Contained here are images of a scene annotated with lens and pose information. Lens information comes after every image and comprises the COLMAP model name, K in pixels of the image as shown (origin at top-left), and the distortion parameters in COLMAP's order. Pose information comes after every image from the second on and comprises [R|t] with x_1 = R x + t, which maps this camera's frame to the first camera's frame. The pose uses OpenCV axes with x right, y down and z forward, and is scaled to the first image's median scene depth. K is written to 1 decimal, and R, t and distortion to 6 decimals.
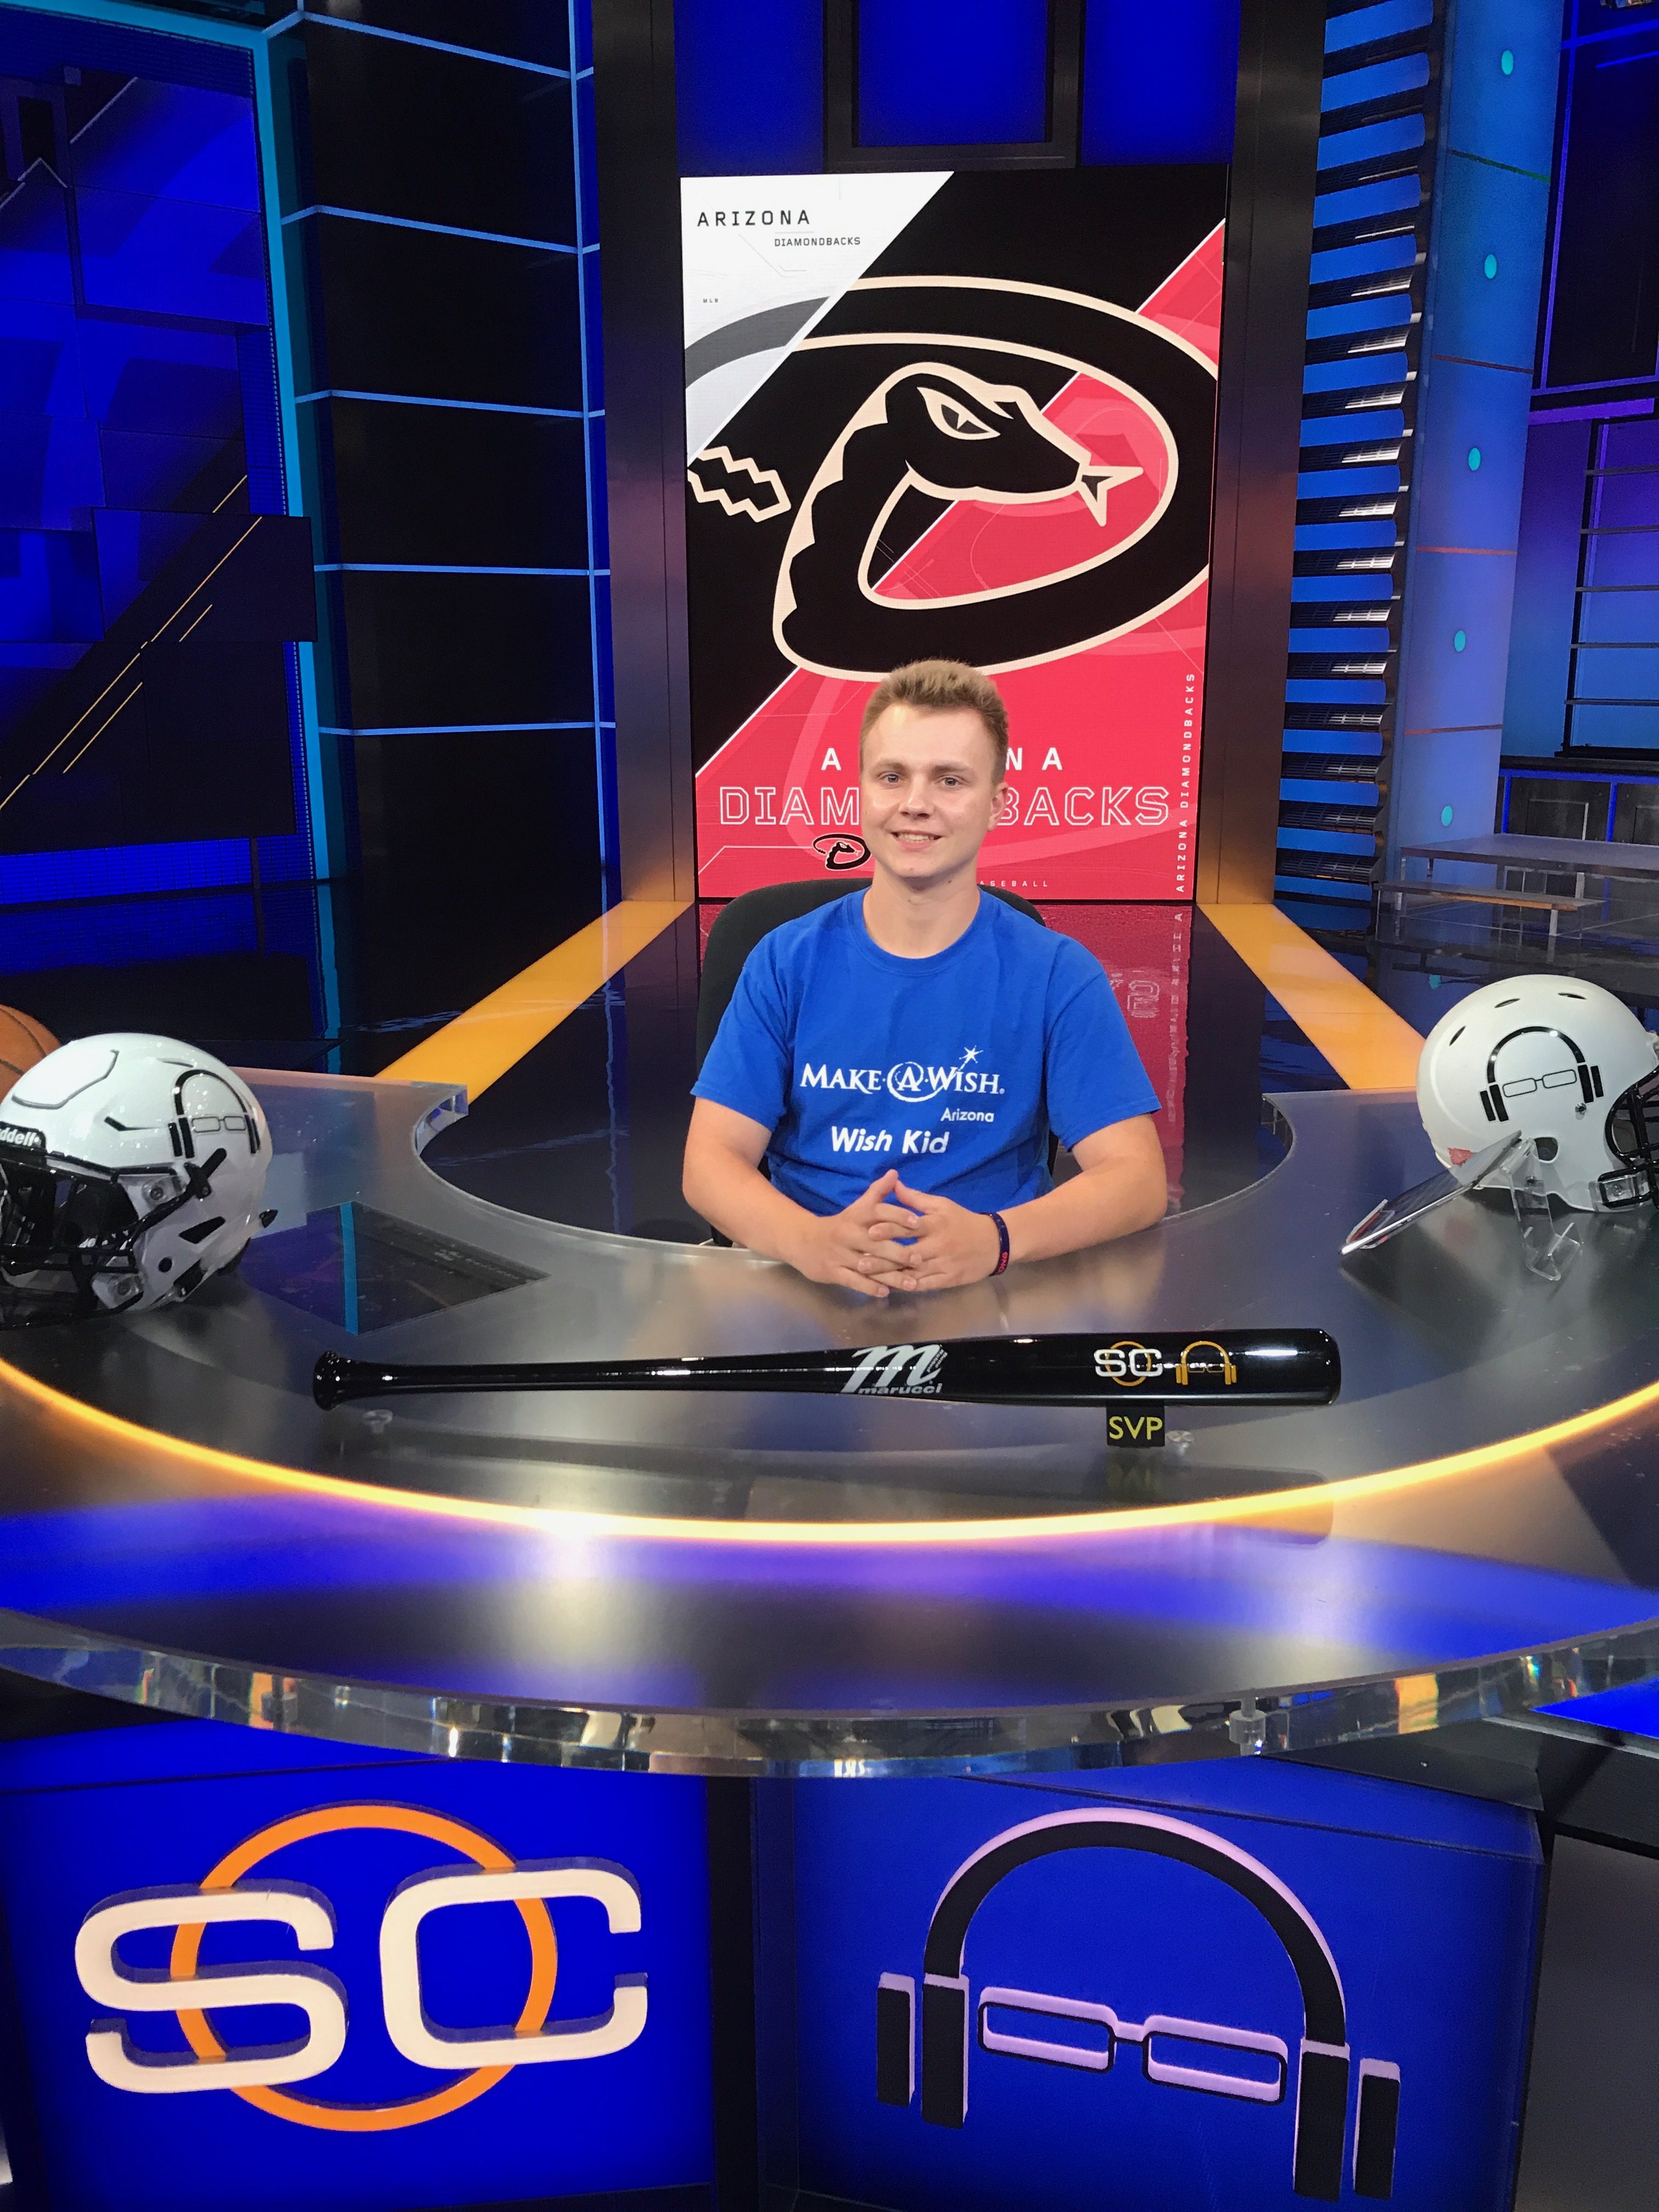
lens RADIAL K [[1806.0, 0, 840.2], [0, 1806.0, 1123.4], [0, 0, 1]] dist [-0.000901, -0.011819]
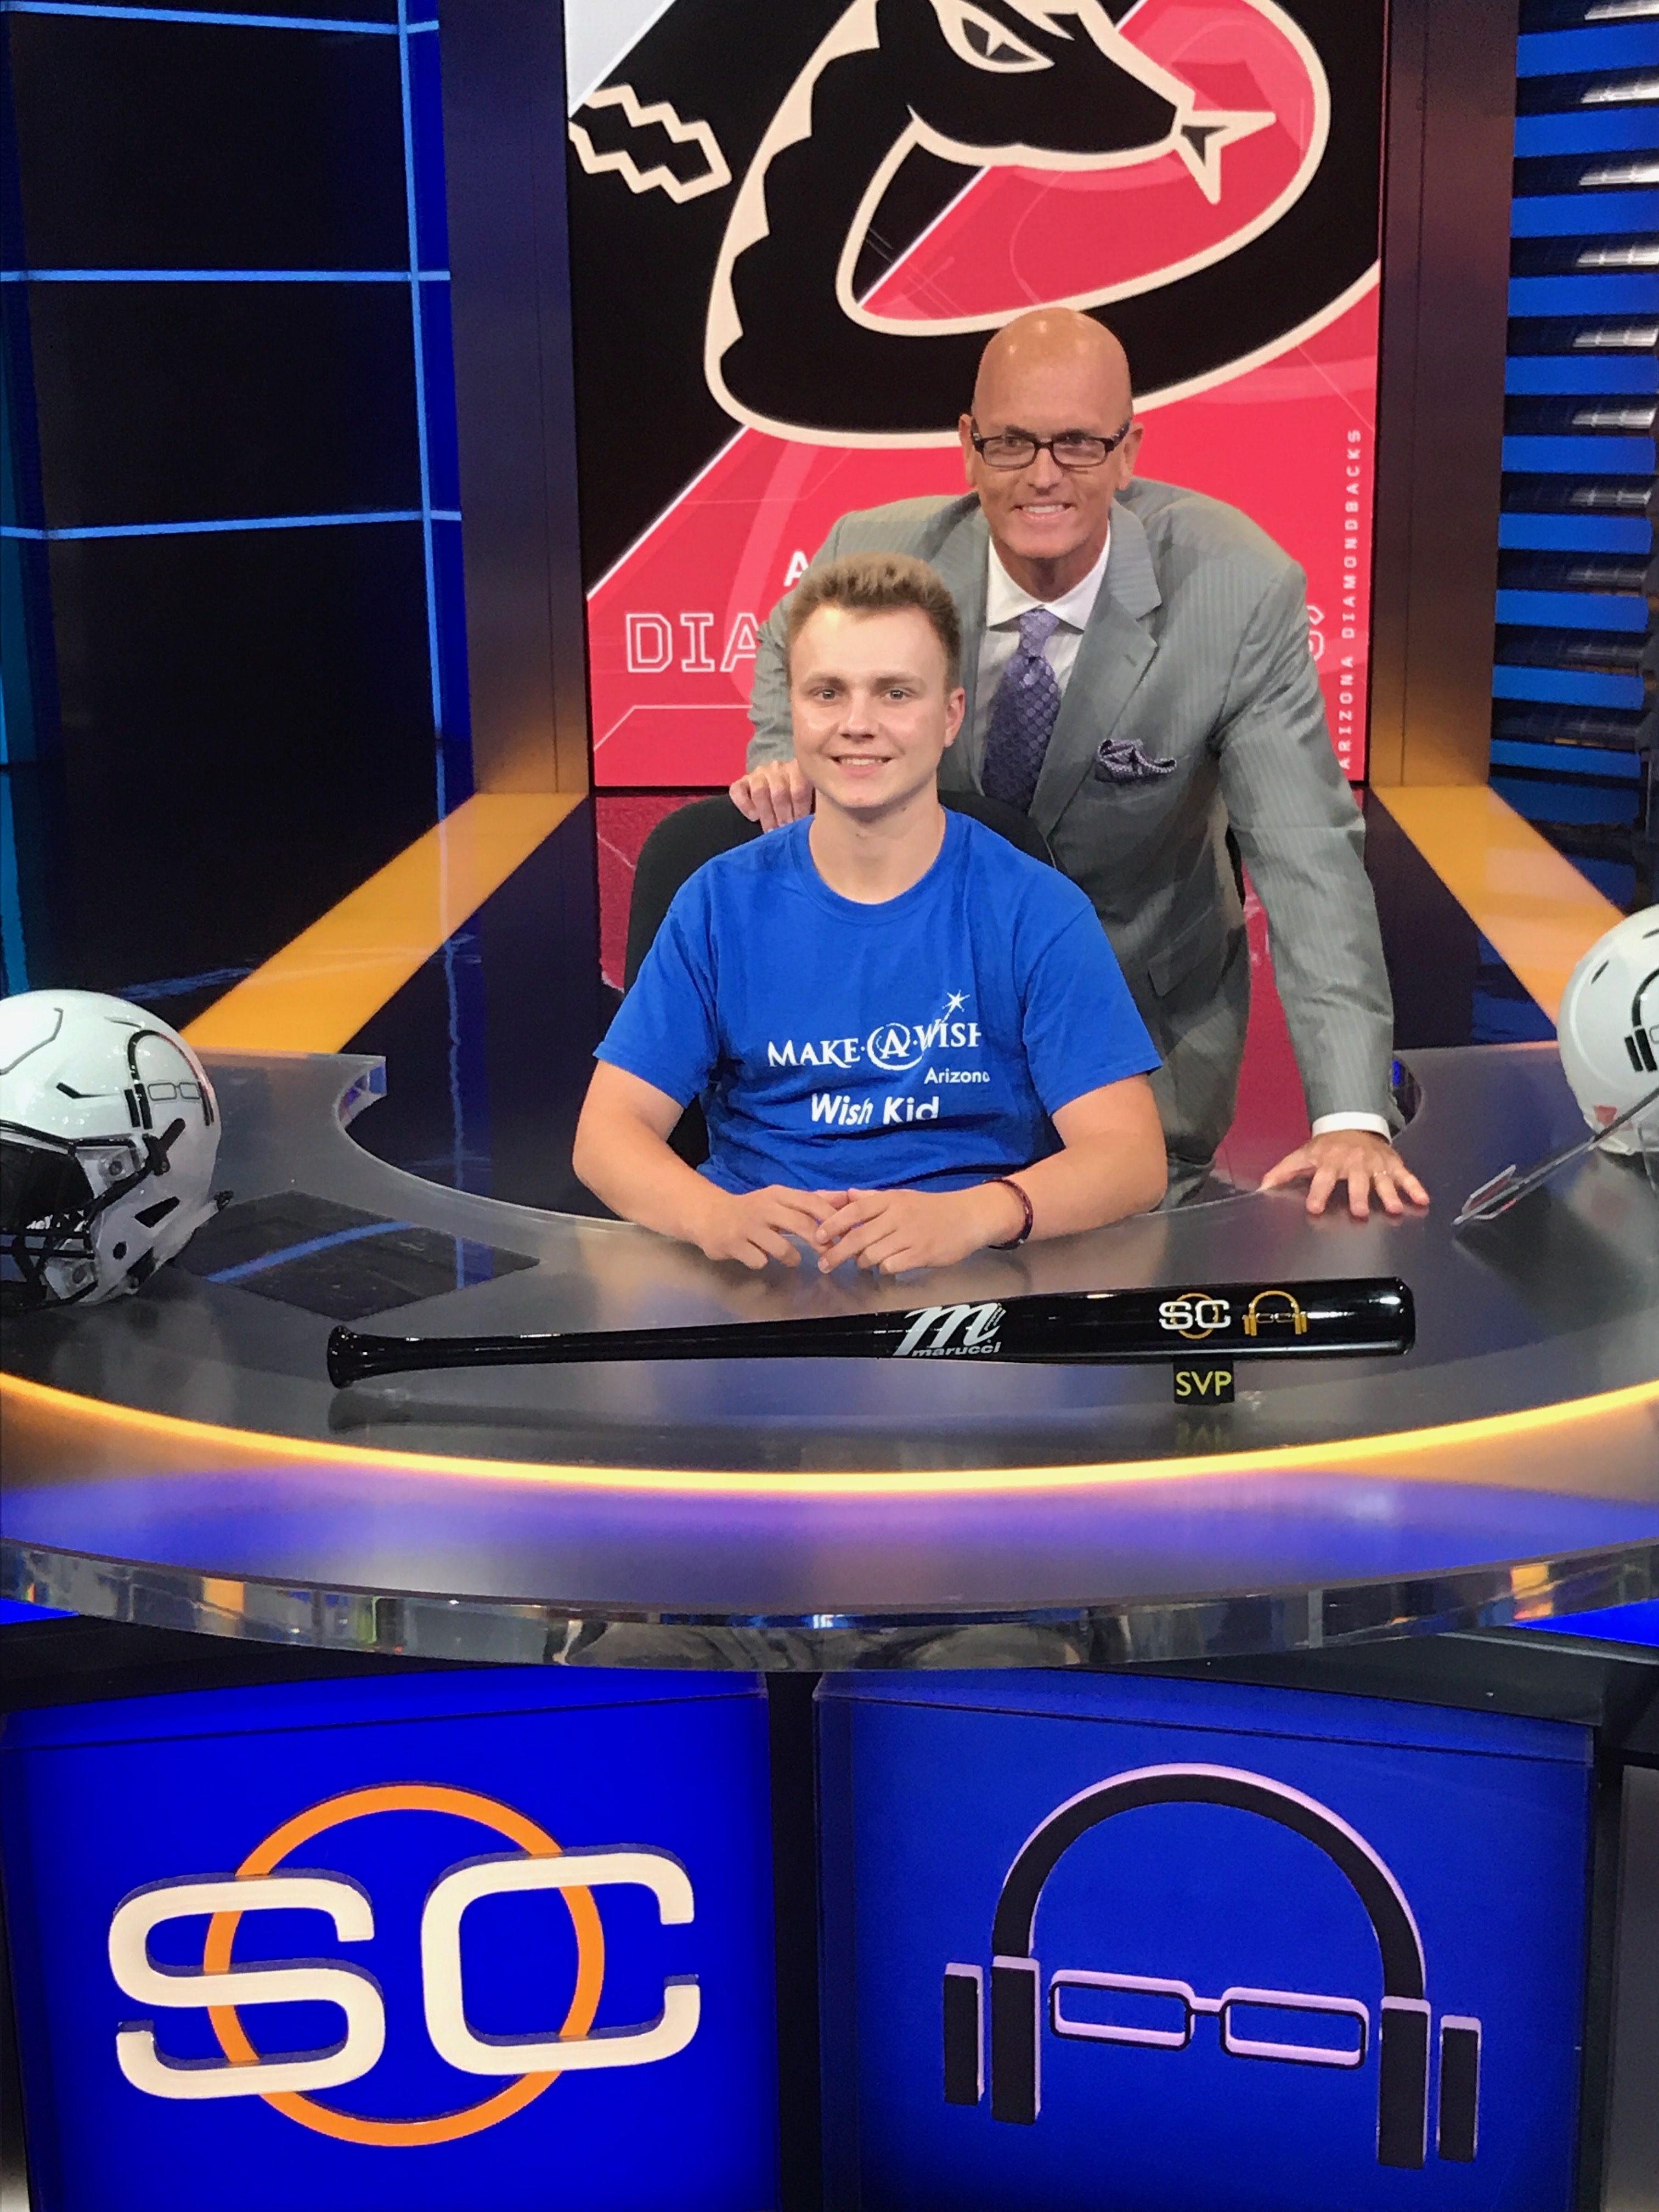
lens RADIAL K [[3093.0, 0, 838.4], [0, 3093.0, 1109.7], [0, 0, 1]] dist [0.022313, 0.000000]
pose [[0.999811, -0.015201, 0.012151, -0.038906], [0.015378, 0.999776, -0.014573, 0.036877], [-0.011927, 0.014757, 0.999820, -0.522494]]
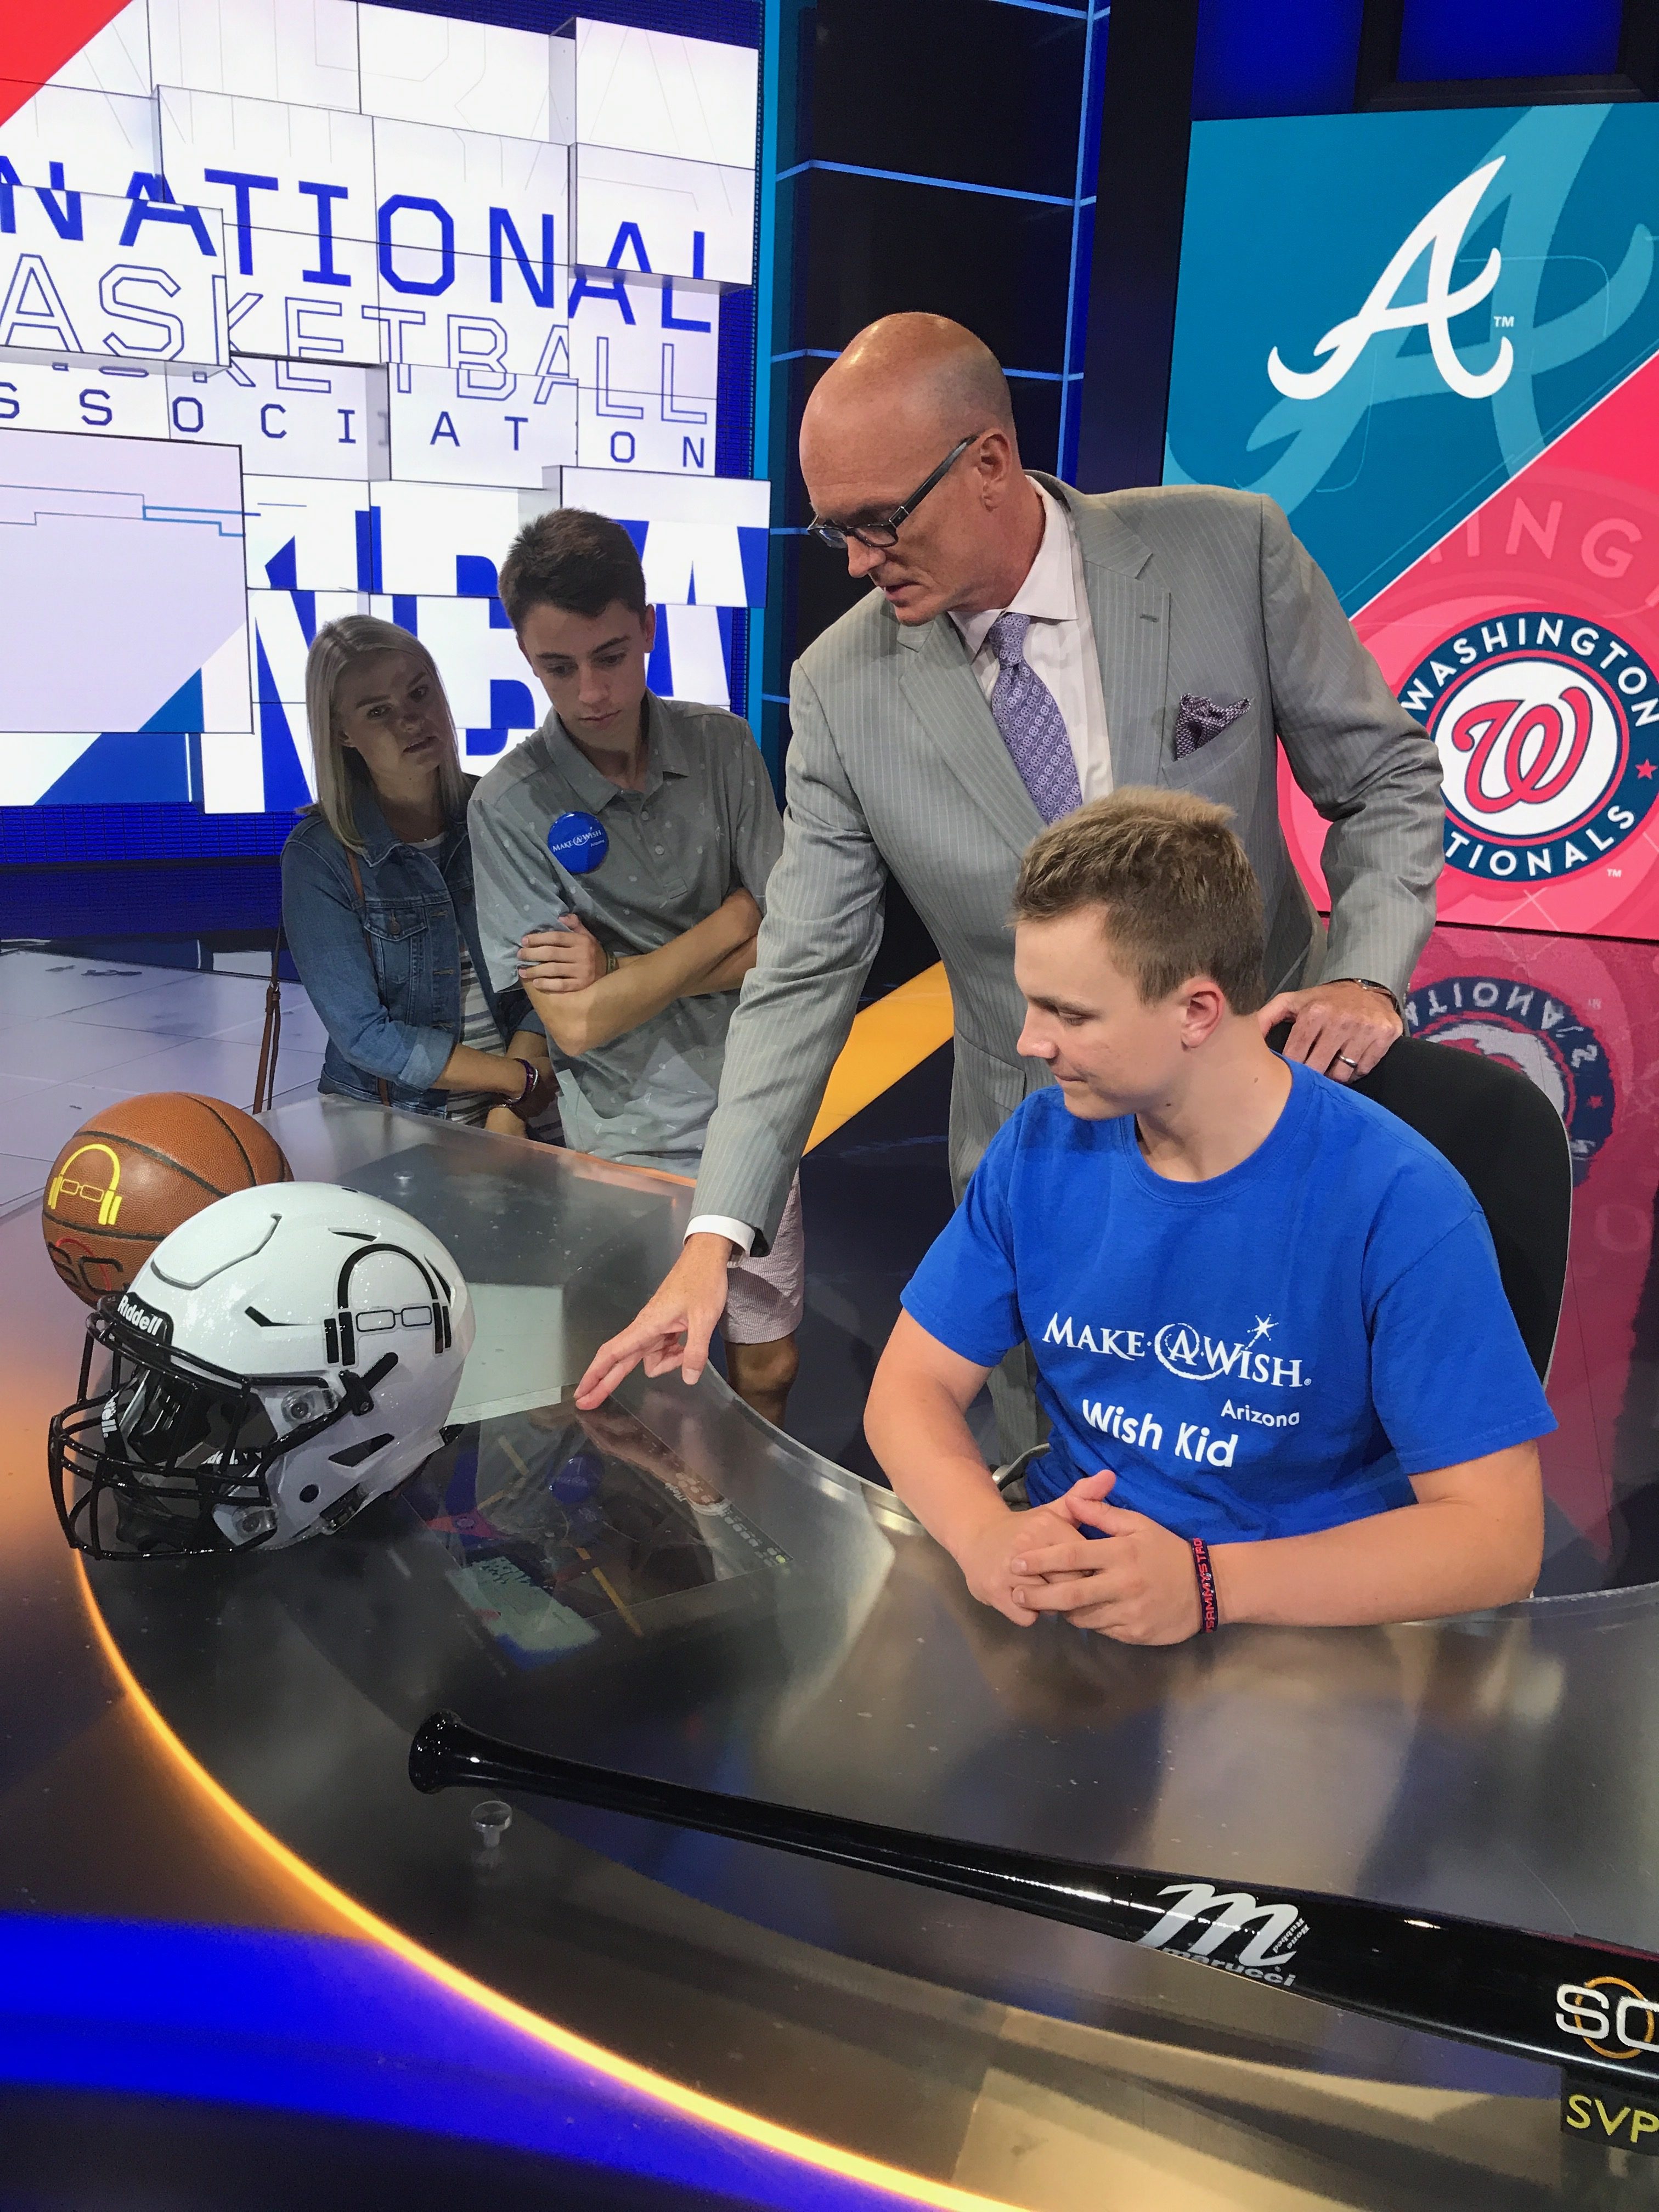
lens RADIAL K [[1806.0, 0, 831.1], [0, 1806.0, 1115.0], [0, 0, 1]] dist [-0.000901, -0.011819]
pose [[0.966692, 0.103836, -0.233934, 0.012961], [-0.100019, 0.994587, 0.028152, -0.130476], [0.235591, -0.003817, 0.971845, 0.289338]]
